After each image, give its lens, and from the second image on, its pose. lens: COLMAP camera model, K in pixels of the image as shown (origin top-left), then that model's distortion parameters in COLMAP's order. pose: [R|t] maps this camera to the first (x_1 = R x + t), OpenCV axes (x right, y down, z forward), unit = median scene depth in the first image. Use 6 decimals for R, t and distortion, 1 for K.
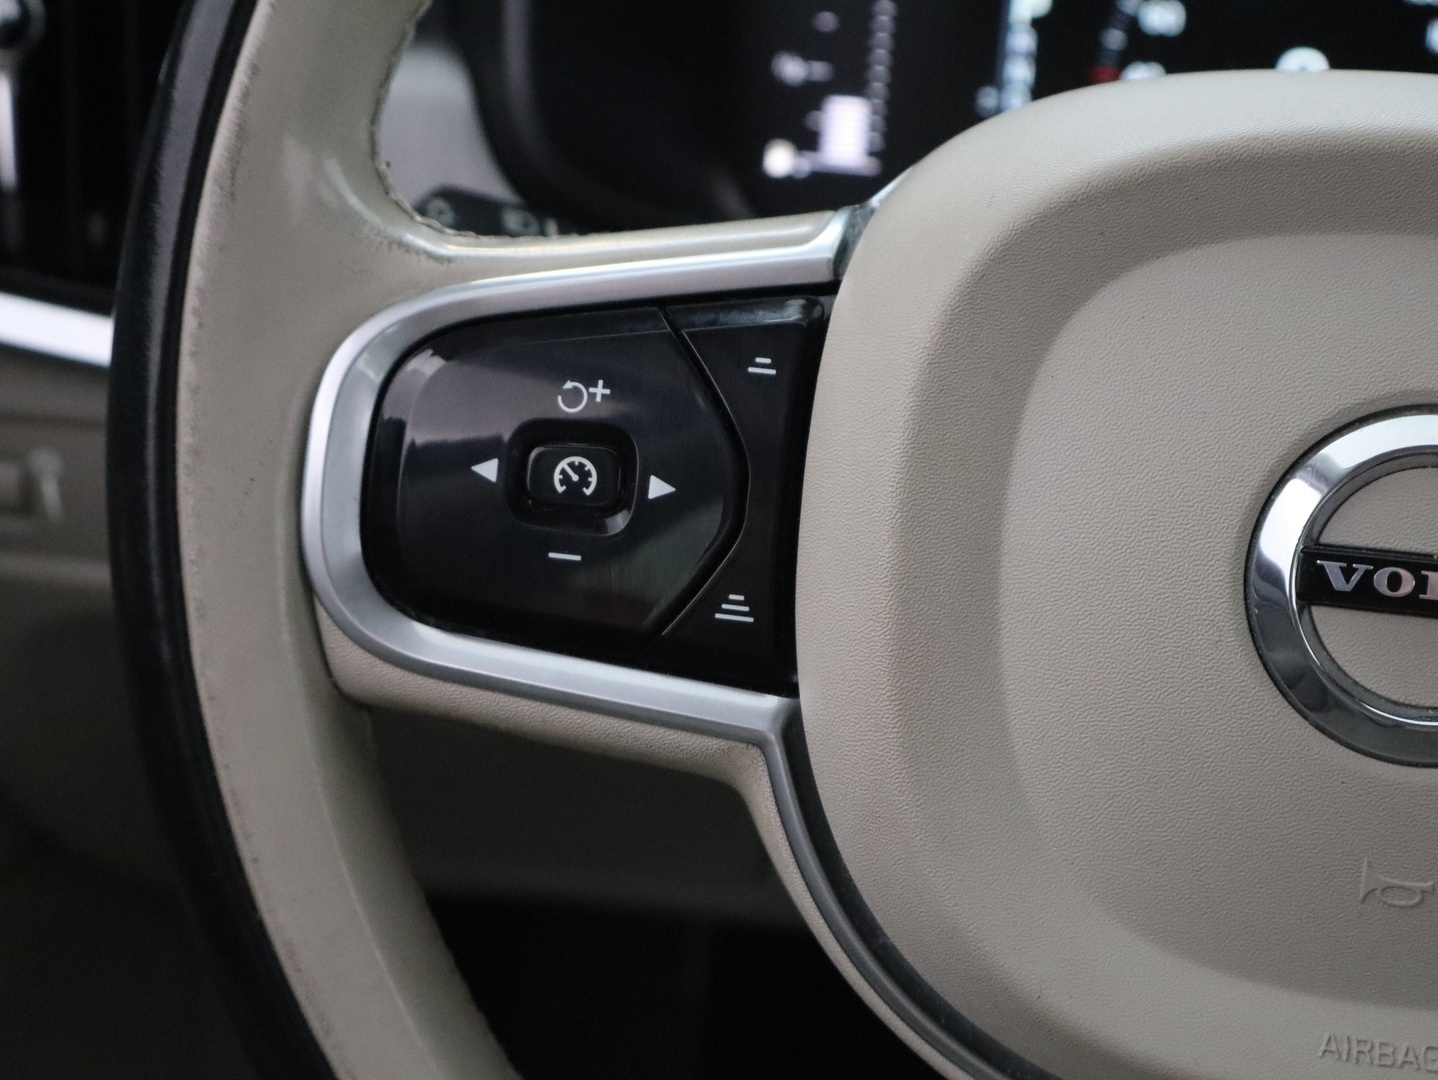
lens RADIAL K [[2108.9, 0, 719.0], [0, 2108.9, 540.0], [0, 0, 1]] dist [-0.007463, -0.033875]
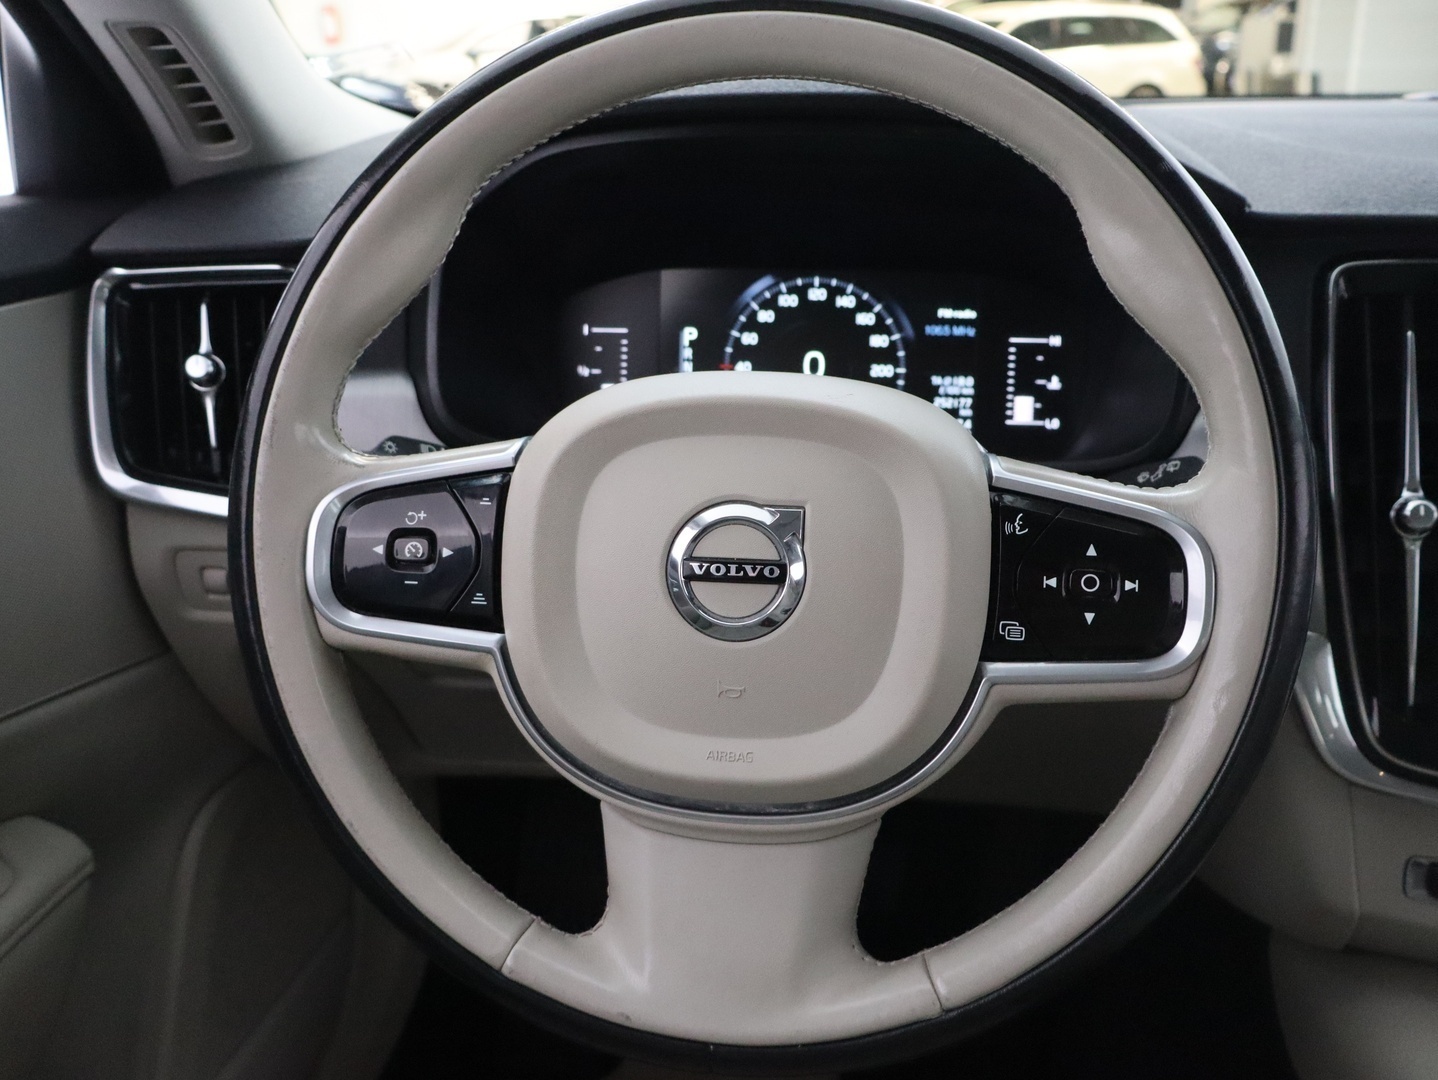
lens RADIAL K [[1174.1, 0, 719.0], [0, 1174.1, 540.0], [0, 0, 1]] dist [-0.055656, 0.000118]
pose [[0.997919, -0.056959, 0.030211, 0.249970], [0.058766, 0.996299, -0.062734, 0.065813], [-0.026526, 0.064378, 0.997573, -0.385748]]
